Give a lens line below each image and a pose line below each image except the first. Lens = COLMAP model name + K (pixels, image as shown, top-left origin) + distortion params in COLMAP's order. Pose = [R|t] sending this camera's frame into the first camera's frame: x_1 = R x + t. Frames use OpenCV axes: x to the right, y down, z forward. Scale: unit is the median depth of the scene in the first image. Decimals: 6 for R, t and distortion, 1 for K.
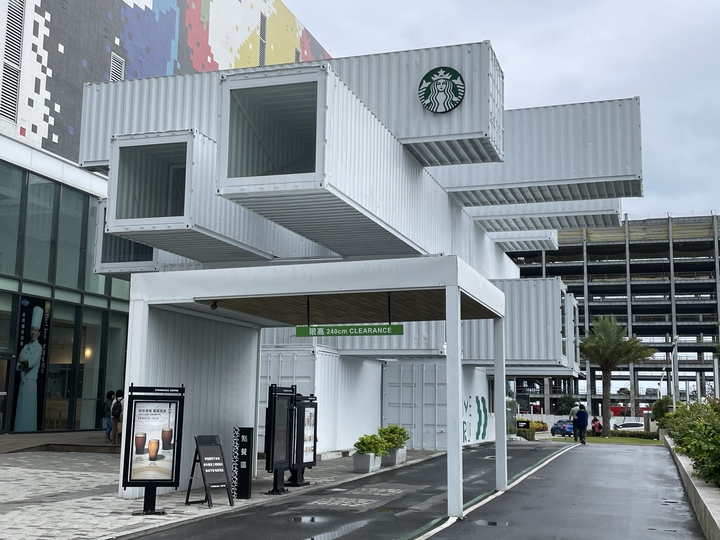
lens RADIAL K [[865.7, 0, 360.0], [0, 865.7, 270.0], [0, 0, 1]] dist [0.123388, -0.261188]
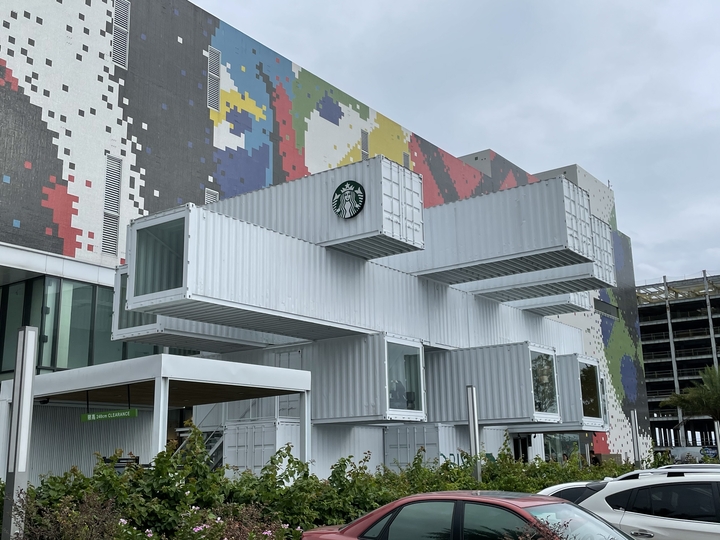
lens RADIAL K [[795.8, 0, 360.0], [0, 795.8, 270.0], [0, 0, 1]] dist [0.116256, -0.173279]
pose [[0.949439, -0.106306, -0.295407, 0.393095], [0.080818, 0.991976, -0.097227, 0.000064], [0.303372, 0.068437, 0.950411, -0.041589]]
